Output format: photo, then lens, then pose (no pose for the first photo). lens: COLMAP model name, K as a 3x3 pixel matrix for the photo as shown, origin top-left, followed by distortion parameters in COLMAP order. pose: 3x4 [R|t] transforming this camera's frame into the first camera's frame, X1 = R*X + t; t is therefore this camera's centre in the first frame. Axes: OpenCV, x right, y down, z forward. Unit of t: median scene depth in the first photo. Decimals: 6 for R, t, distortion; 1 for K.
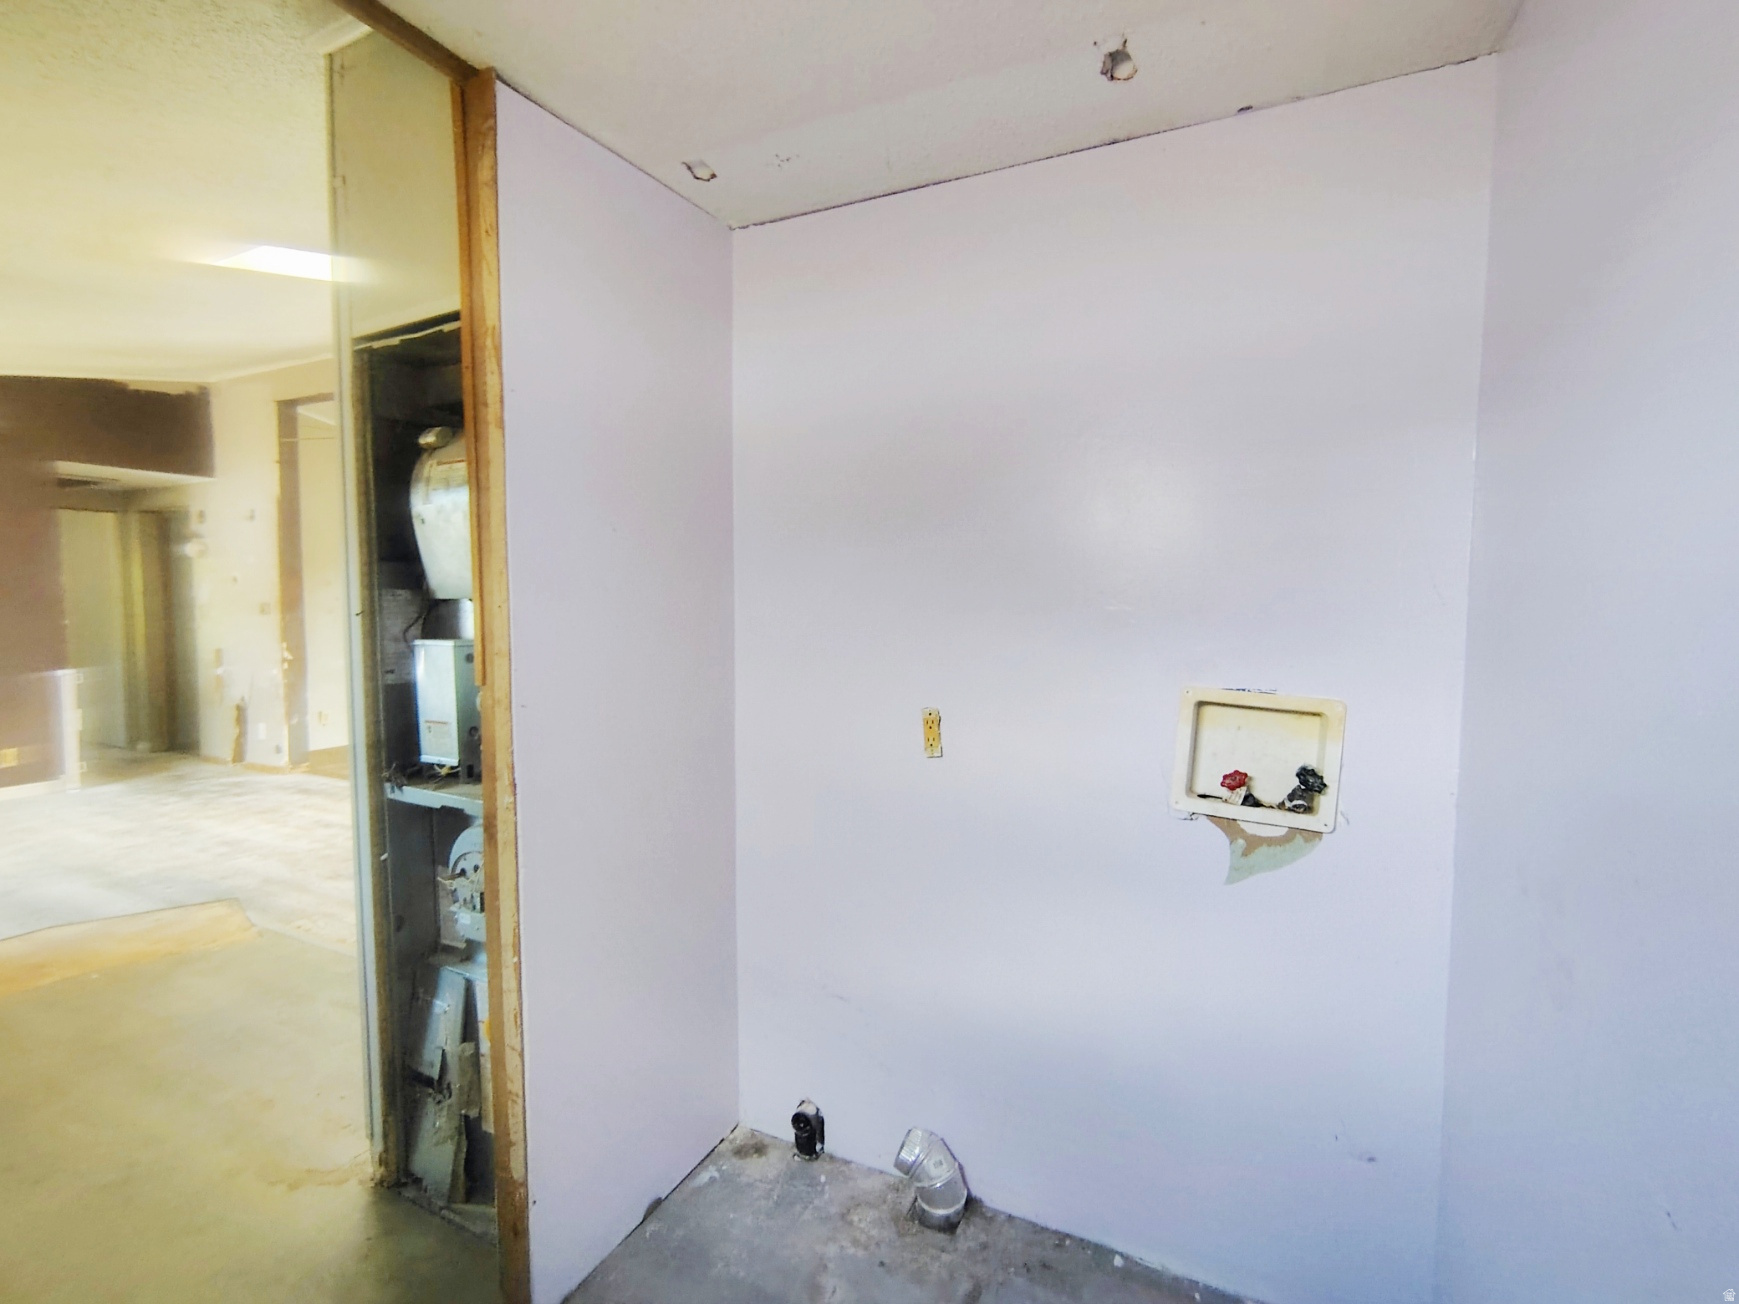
lens RADIAL K [[817.4, 0, 872.5], [0, 817.4, 642.9], [0, 0, 1]] dist [-0.009194, 0.003465]
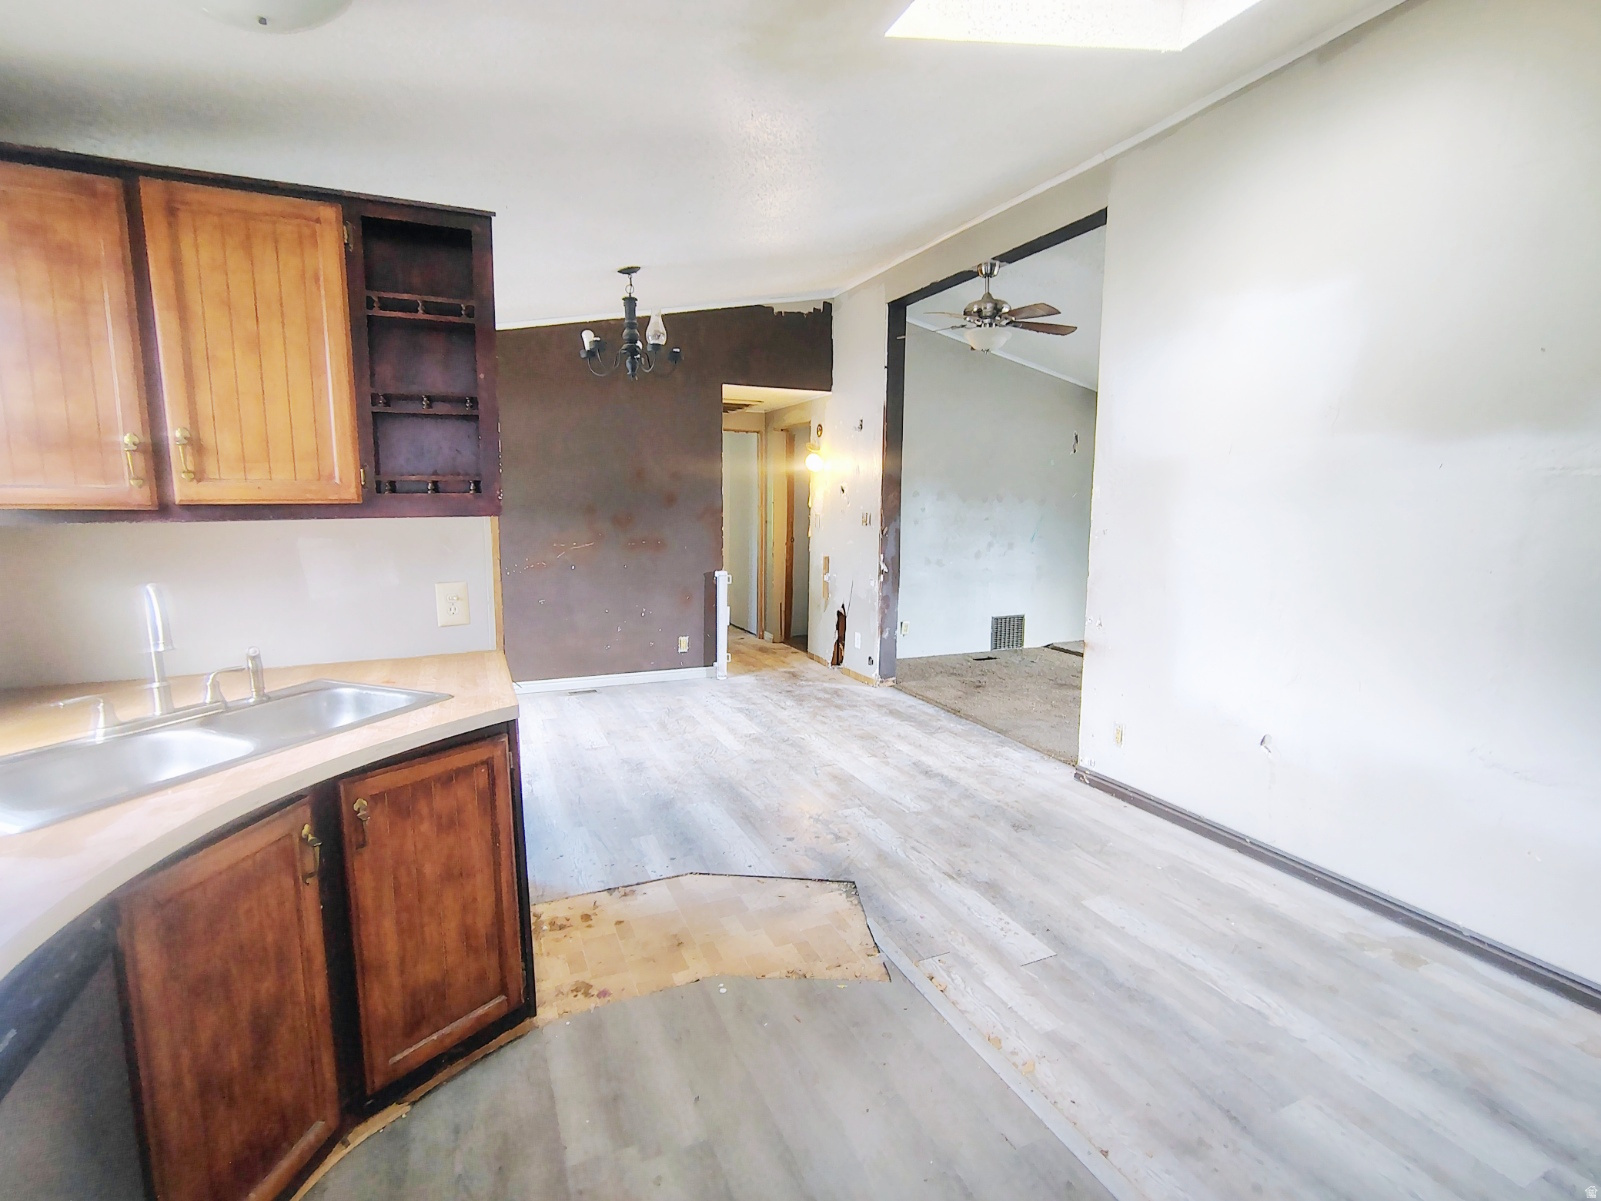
lens RADIAL K [[752.6, 0, 804.1], [0, 752.6, 601.1], [0, 0, 1]] dist [-0.009194, 0.003465]
pose [[0.775778, 0.089079, -0.624686, -0.225587], [-0.048213, 0.995459, 0.082076, -0.014417], [0.629161, -0.033555, 0.776550, 0.236683]]
